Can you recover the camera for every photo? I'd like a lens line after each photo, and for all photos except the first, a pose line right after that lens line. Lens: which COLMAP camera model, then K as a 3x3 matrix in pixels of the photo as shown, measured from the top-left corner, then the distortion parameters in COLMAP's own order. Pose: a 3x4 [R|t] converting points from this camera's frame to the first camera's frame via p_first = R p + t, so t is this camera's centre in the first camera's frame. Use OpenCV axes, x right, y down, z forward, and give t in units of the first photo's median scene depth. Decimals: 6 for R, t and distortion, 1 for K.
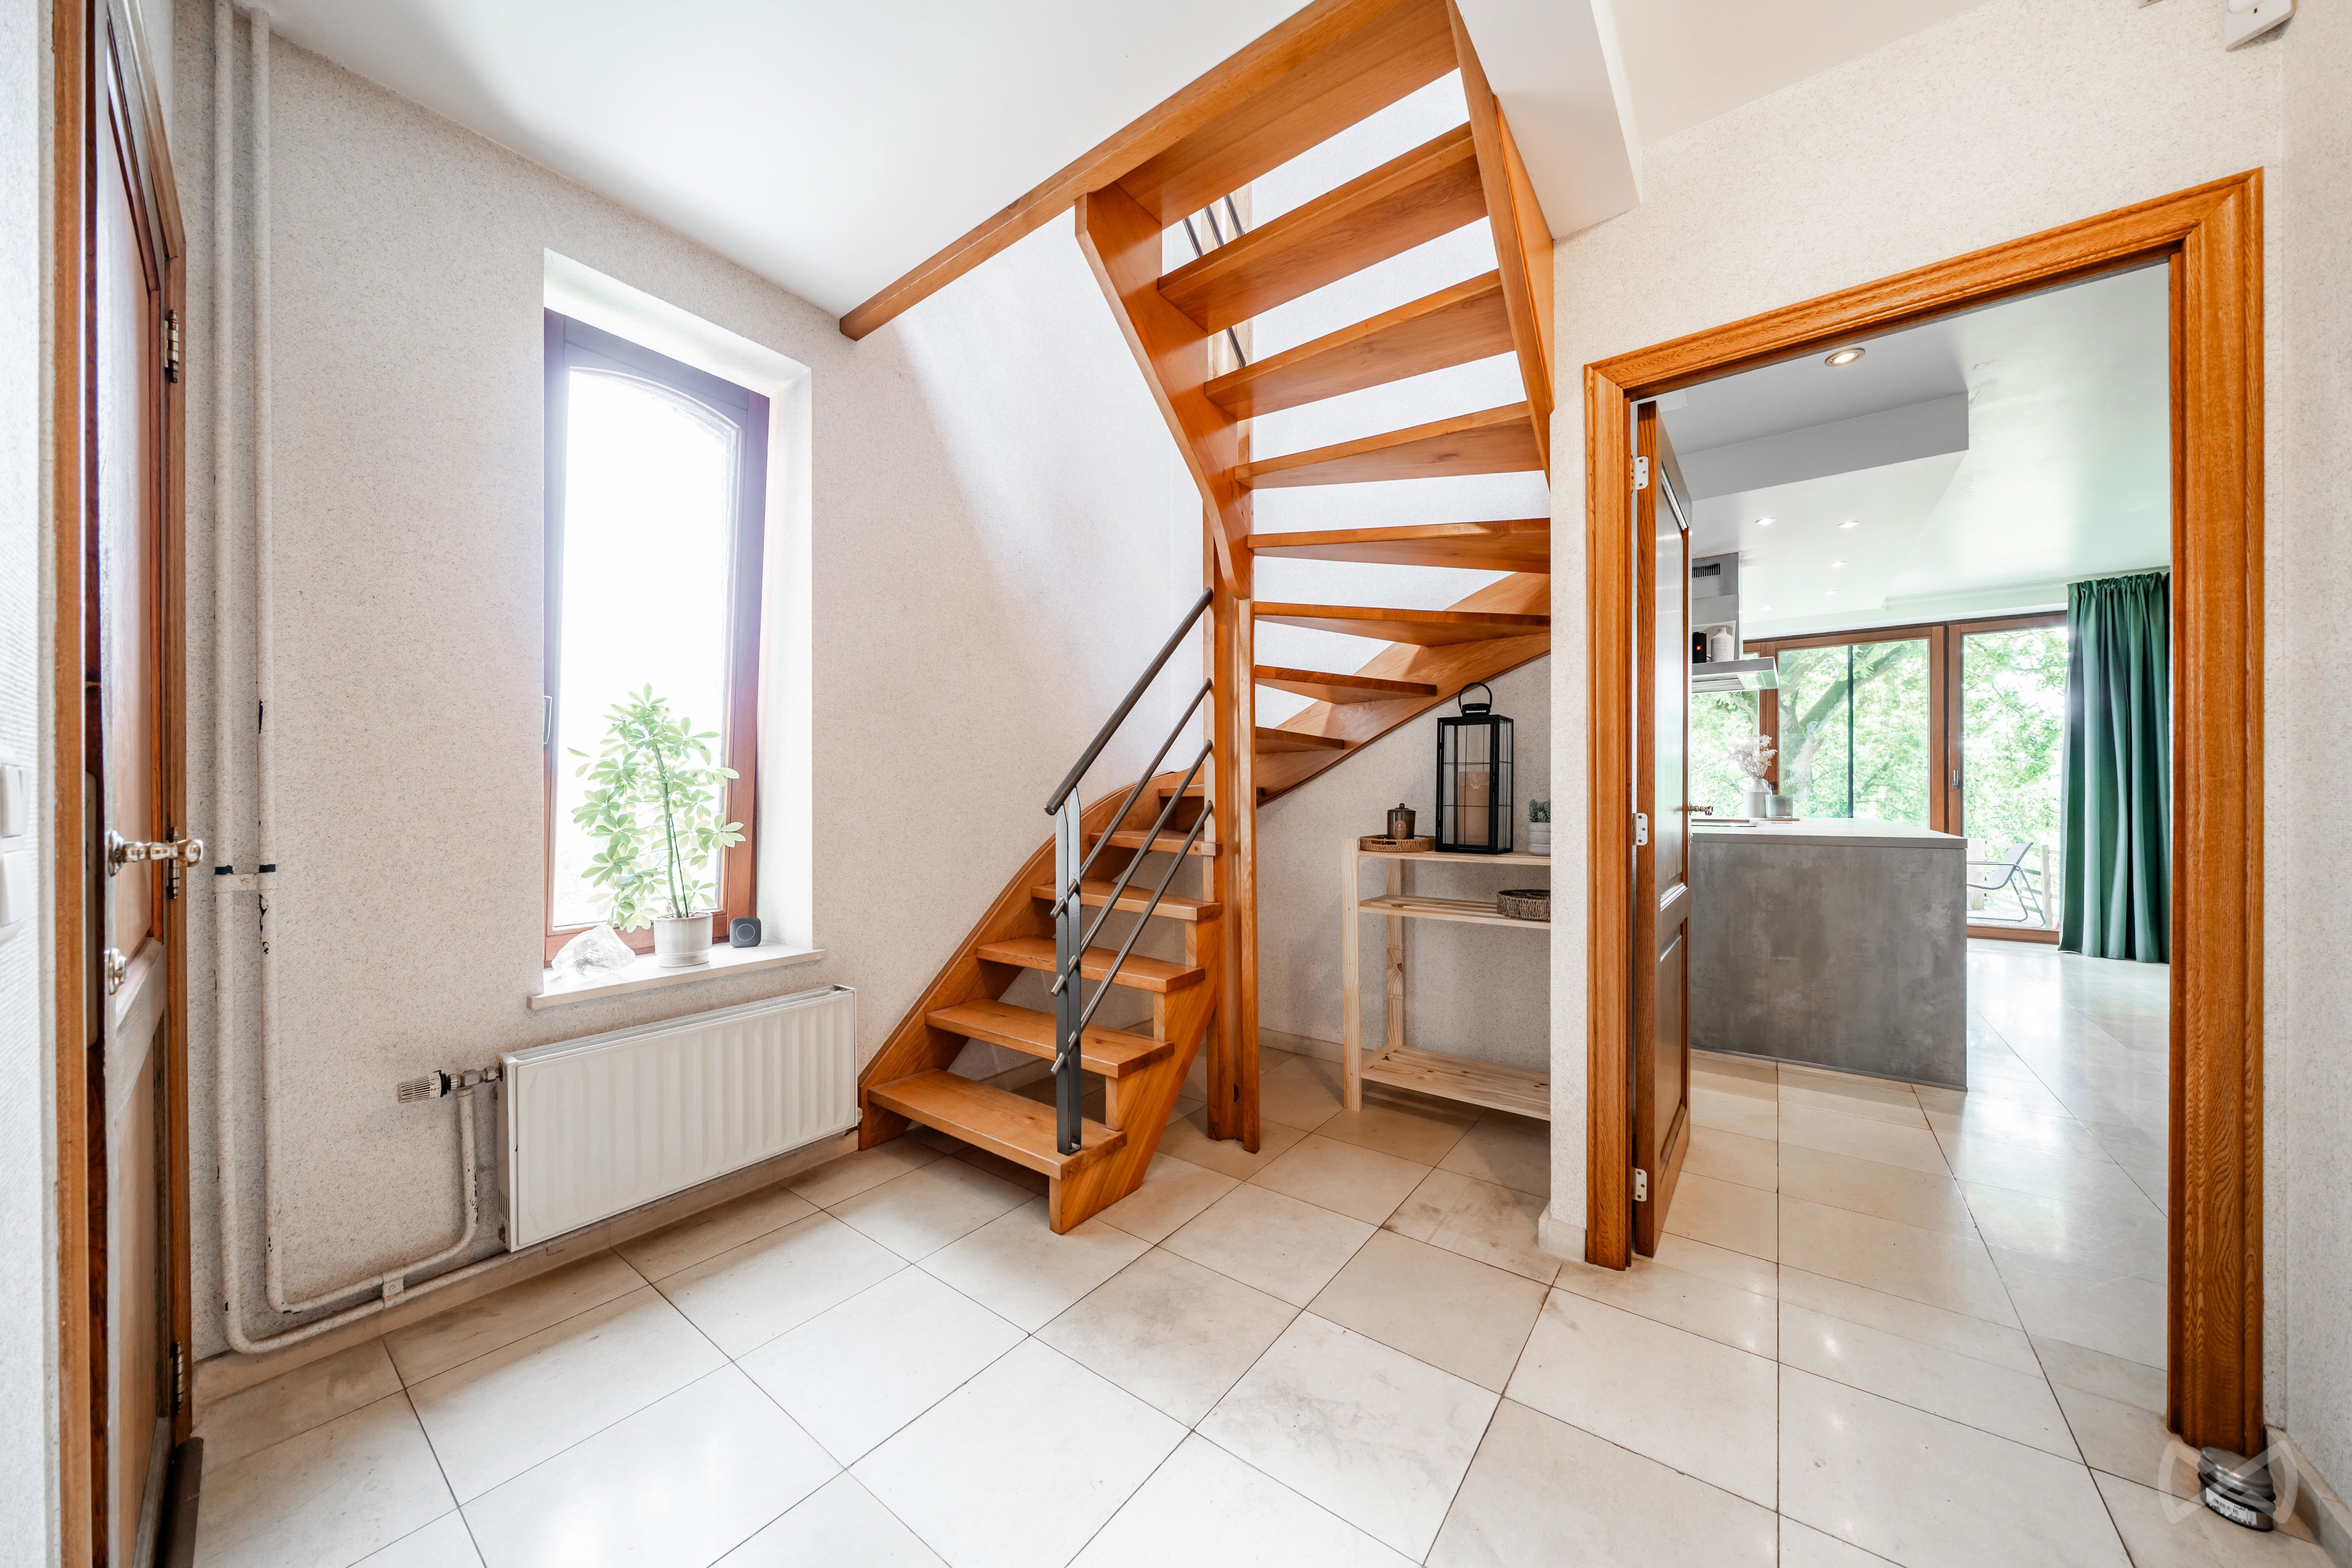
lens RADIAL K [[797.6, 0, 1178.7], [0, 797.6, 791.2], [0, 0, 1]] dist [0.001959, -0.000038]
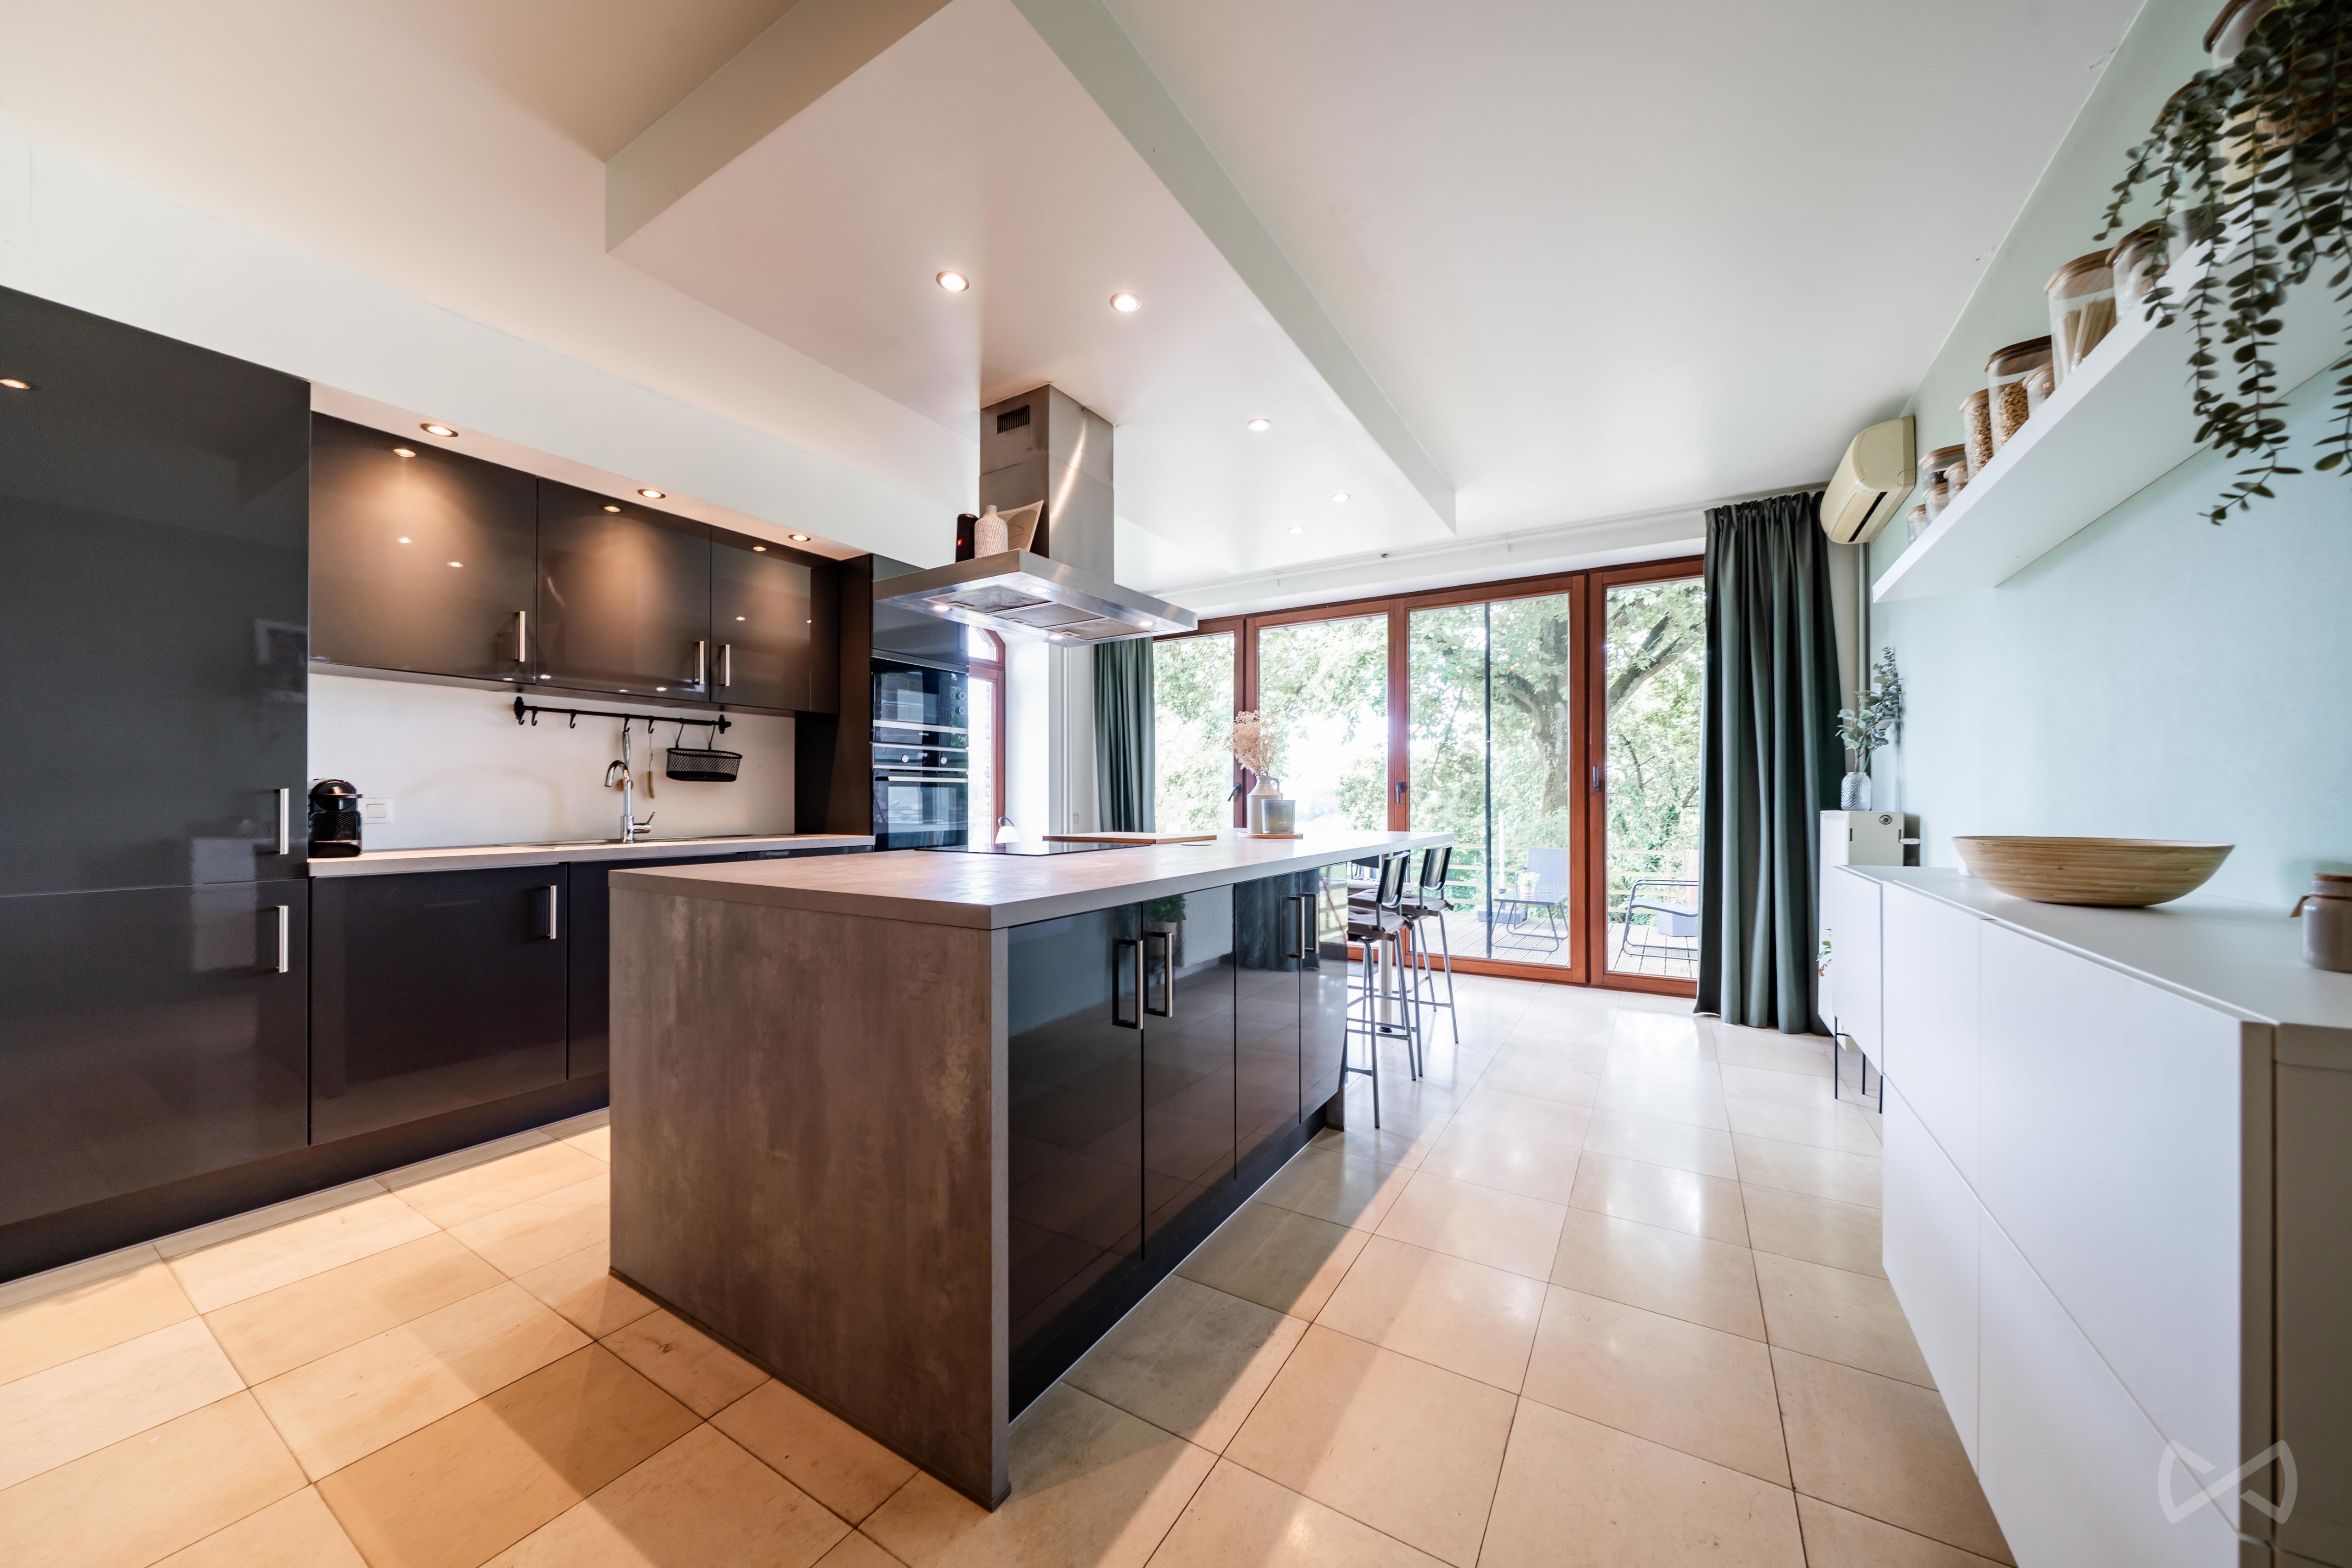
lens RADIAL K [[797.6, 0, 1187.2], [0, 797.6, 792.6], [0, 0, 1]] dist [0.001959, -0.000038]
pose [[0.996283, 0.001978, 0.086122, 0.598772], [-0.001770, 0.999995, -0.002492, 0.000335], [-0.086127, 0.002330, 0.996281, 0.326054]]
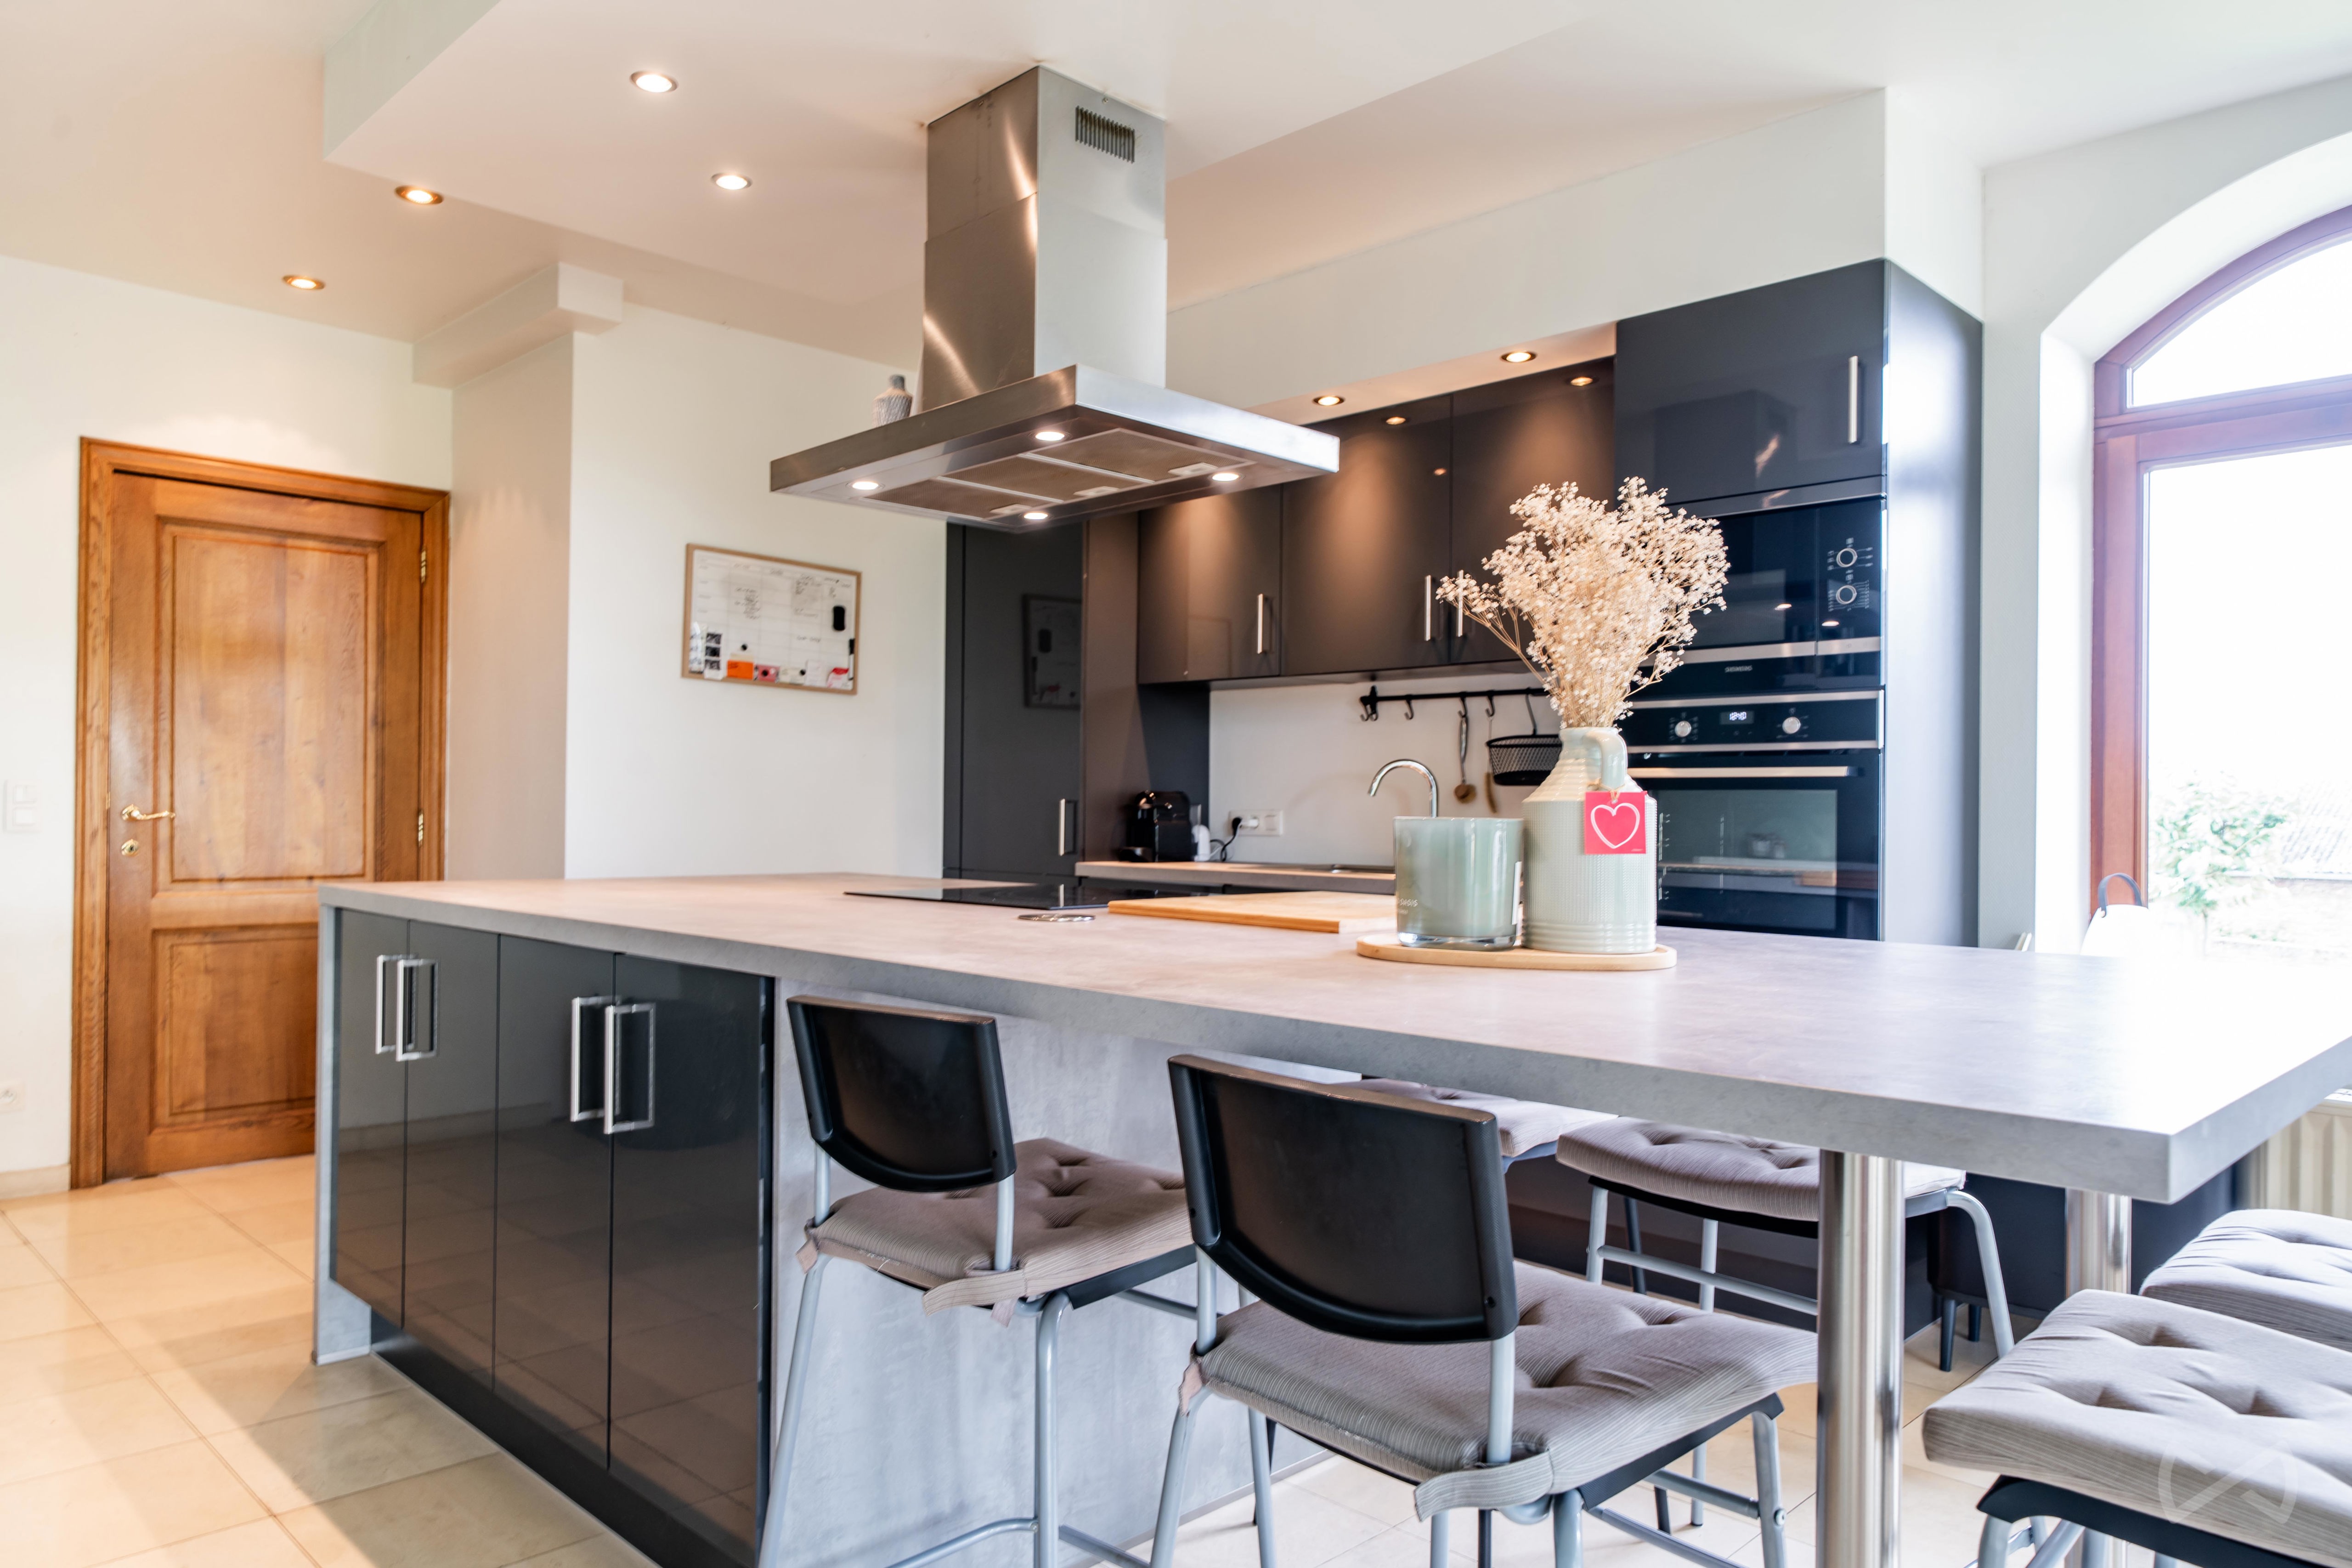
lens RADIAL K [[1549.2, 0, 1182.1], [0, 1549.2, 797.9], [0, 0, 1]] dist [0.004891, 0.001303]
pose [[-0.146935, -0.005011, -0.989133, 1.067343], [-0.003097, 0.999985, -0.004606, 0.000800], [0.989141, 0.002387, -0.146949, 0.940752]]
